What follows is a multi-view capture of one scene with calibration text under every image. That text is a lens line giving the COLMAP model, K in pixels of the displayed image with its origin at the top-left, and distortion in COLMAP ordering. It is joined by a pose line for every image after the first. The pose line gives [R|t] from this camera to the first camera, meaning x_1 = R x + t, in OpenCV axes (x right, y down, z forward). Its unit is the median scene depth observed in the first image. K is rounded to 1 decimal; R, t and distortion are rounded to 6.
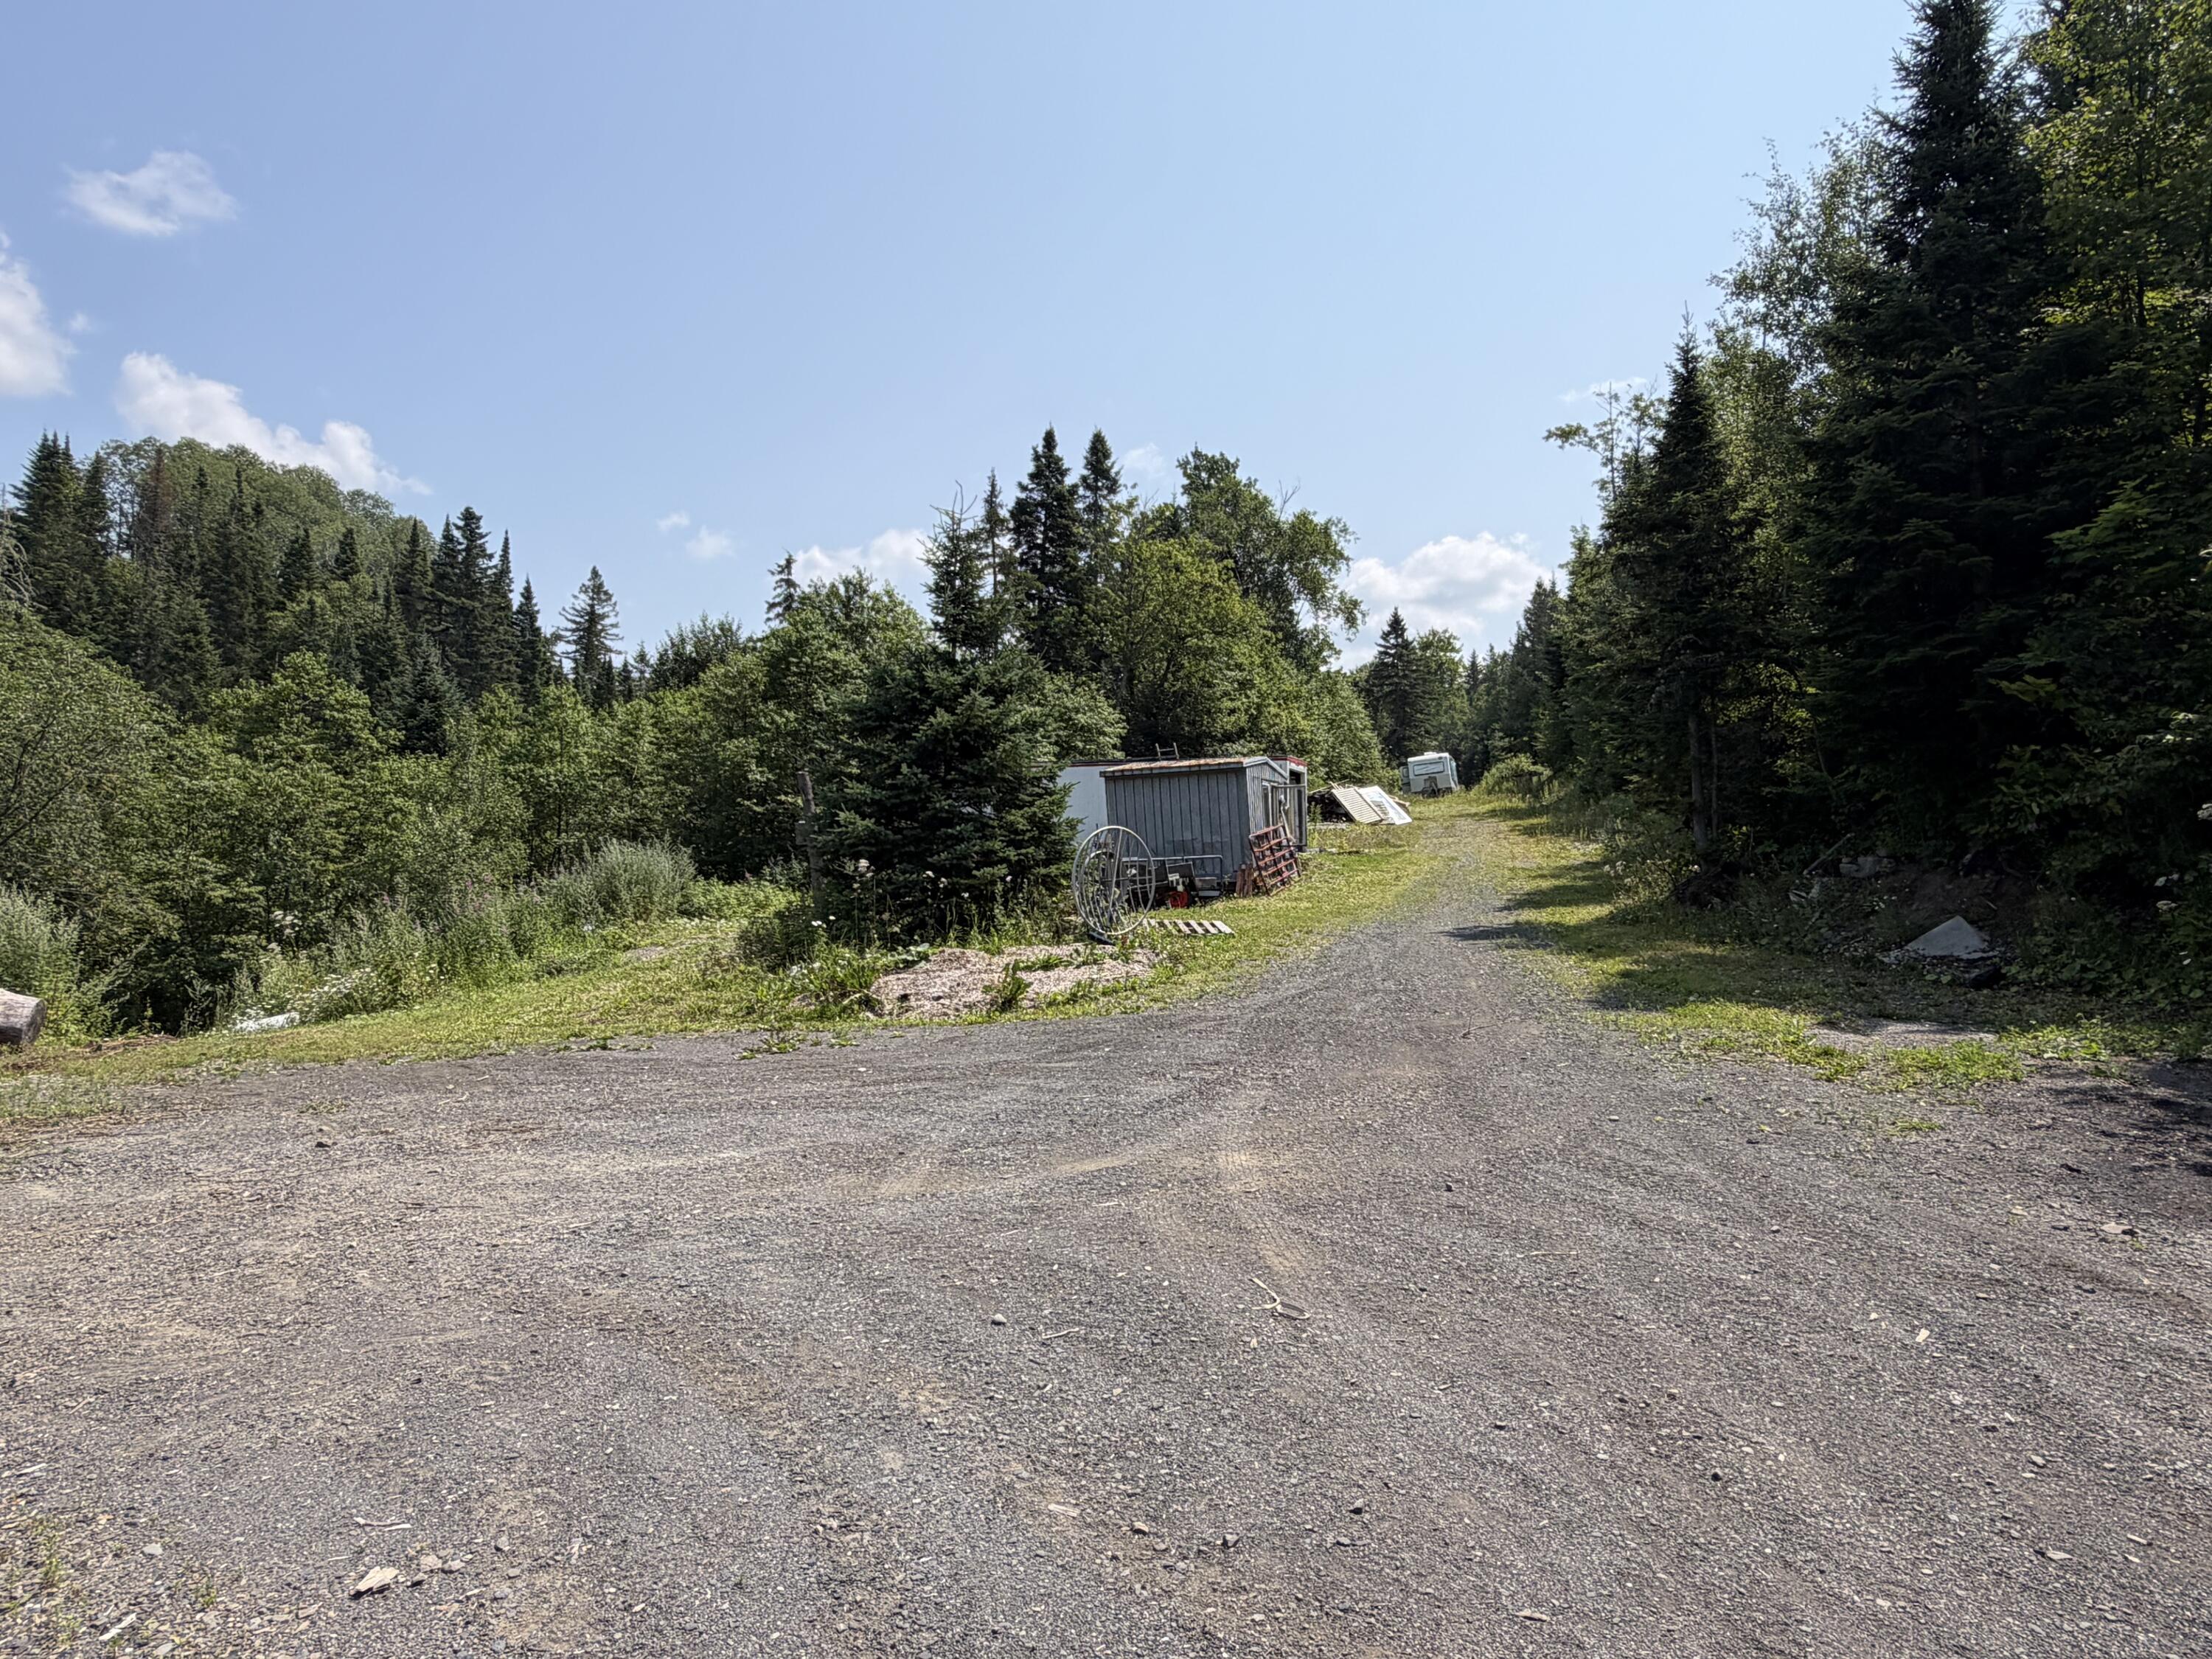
lens RADIAL K [[1345.9, 0, 1106.0], [0, 1345.9, 829.5], [0, 0, 1]] dist [-0.001548, -0.000092]
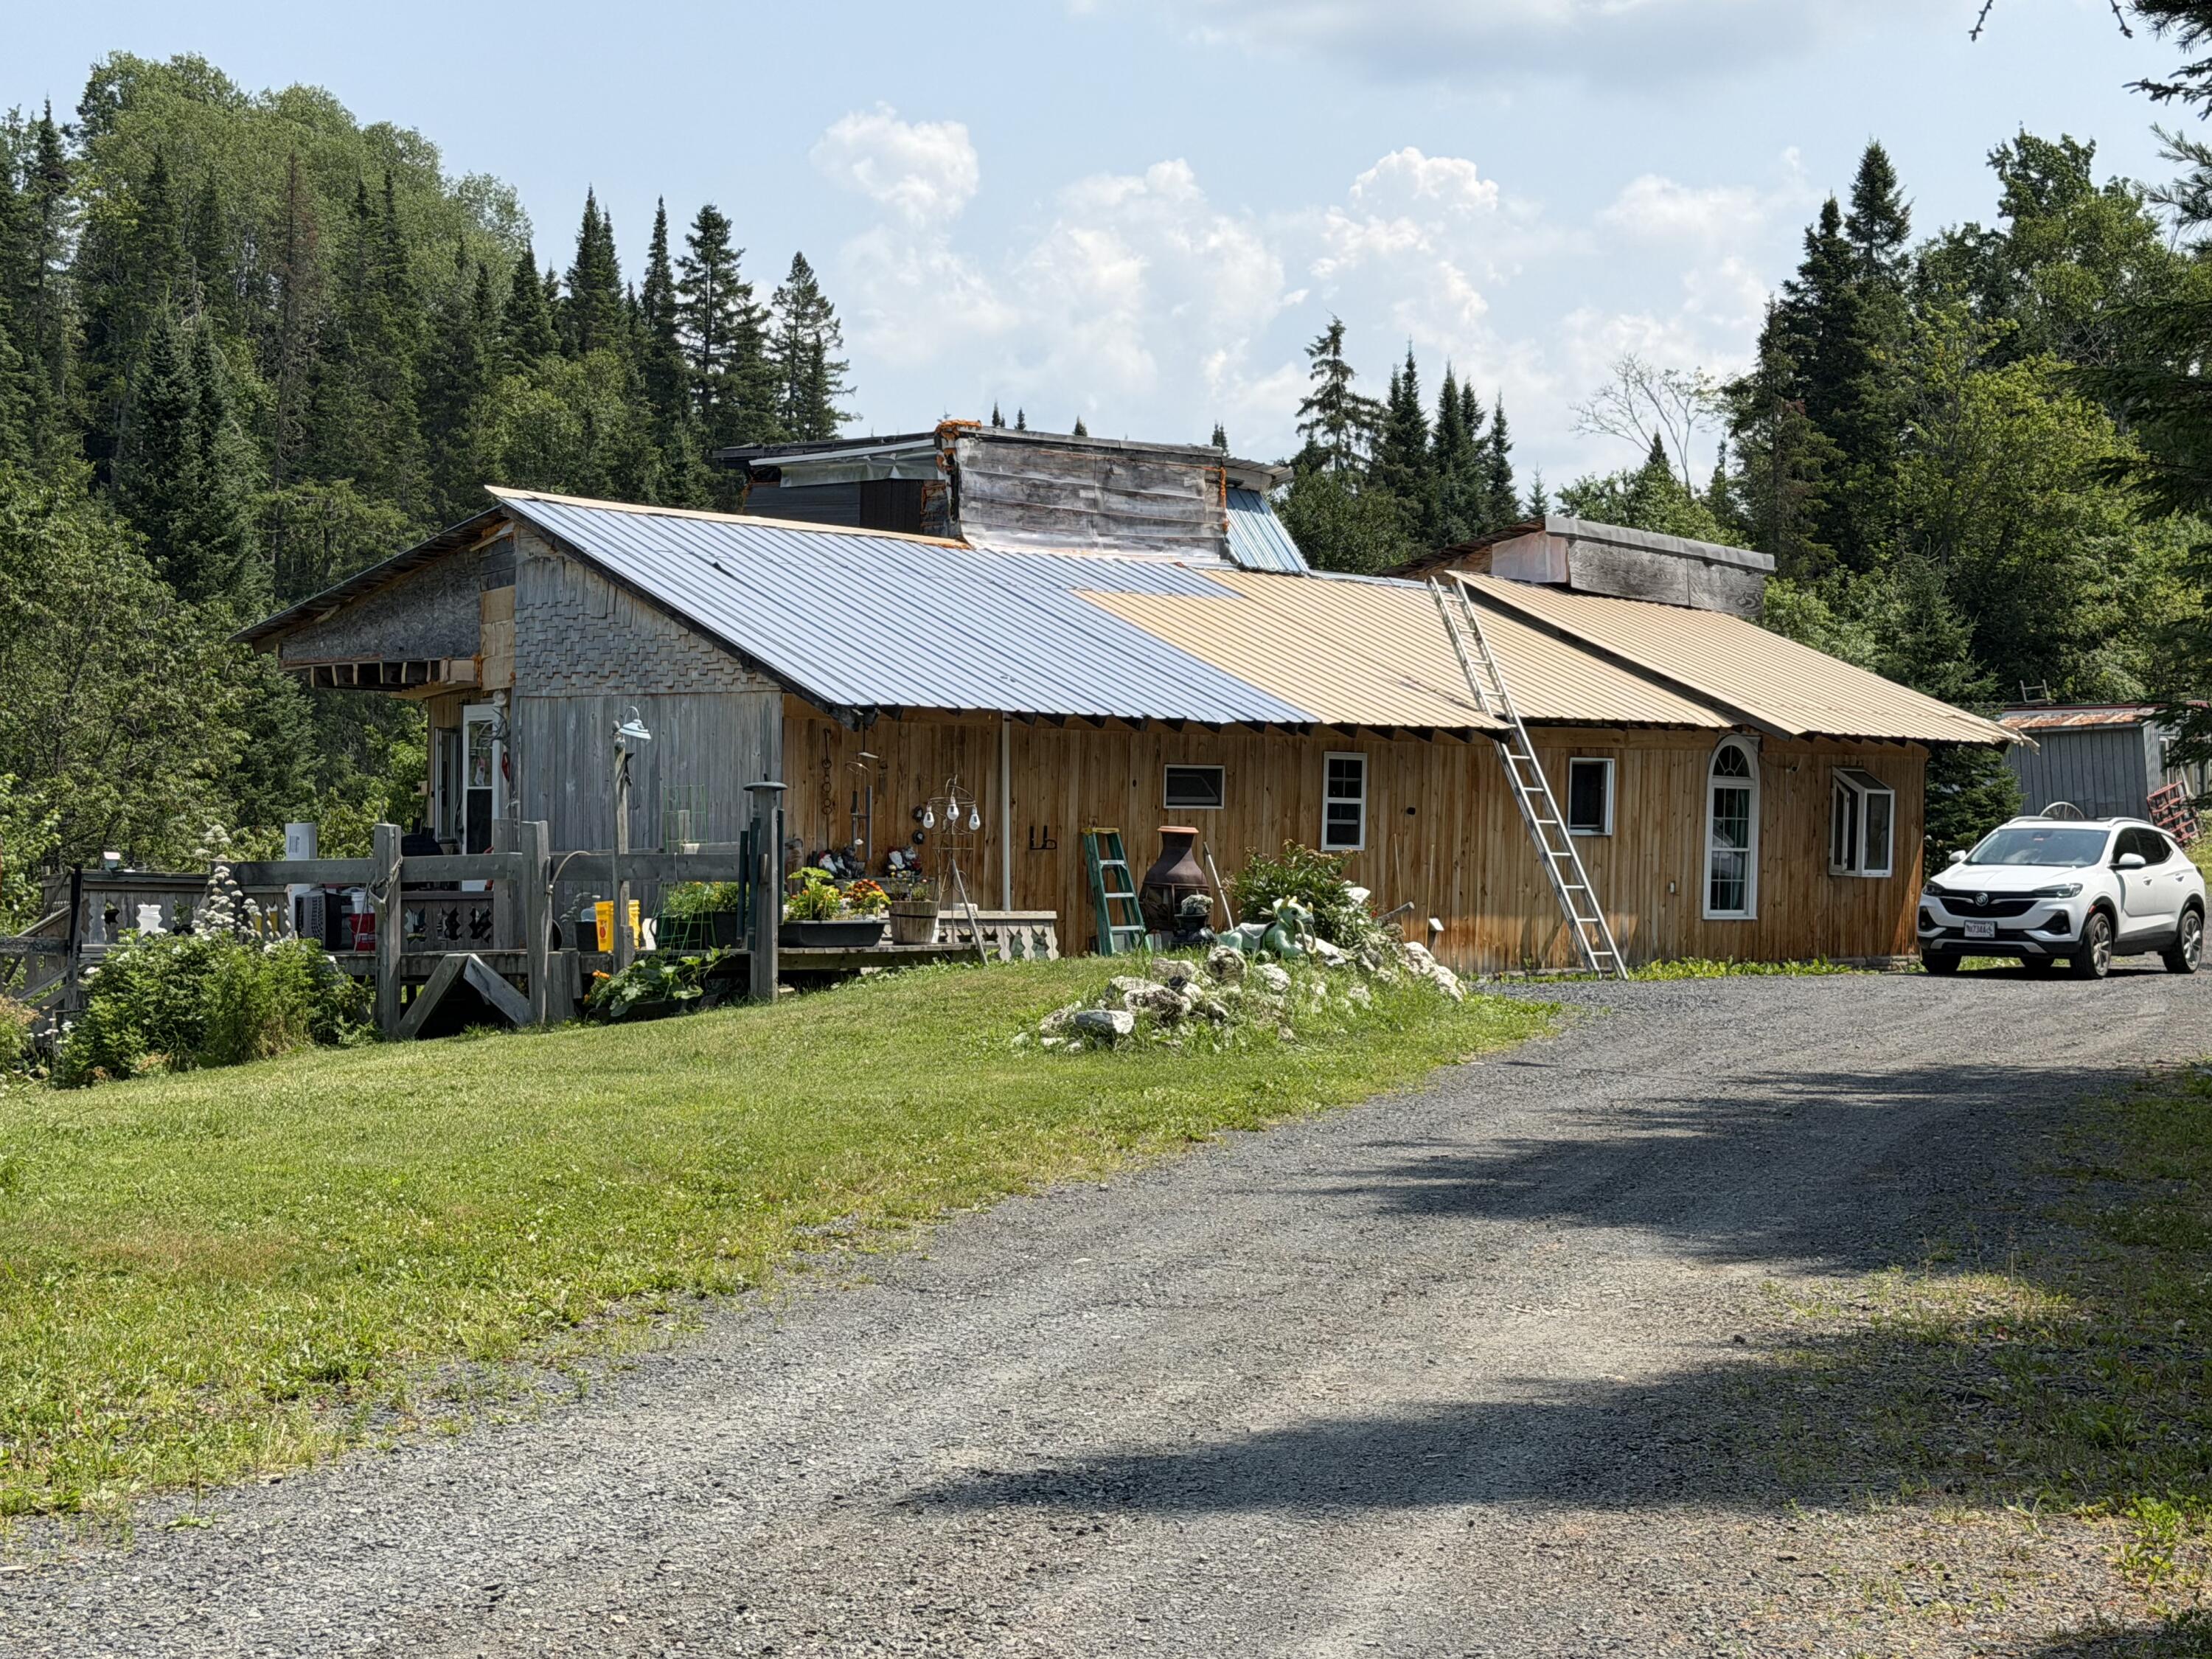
lens RADIAL K [[3670.3, 0, 1106.0], [0, 3670.3, 829.5], [0, 0, 1]] dist [0.309719, -1.867898]
pose [[0.990019, -0.004196, -0.140874, -0.119515], [0.008541, 0.999506, 0.030255, -0.027444], [0.140678, -0.031156, 0.989565, -0.808142]]
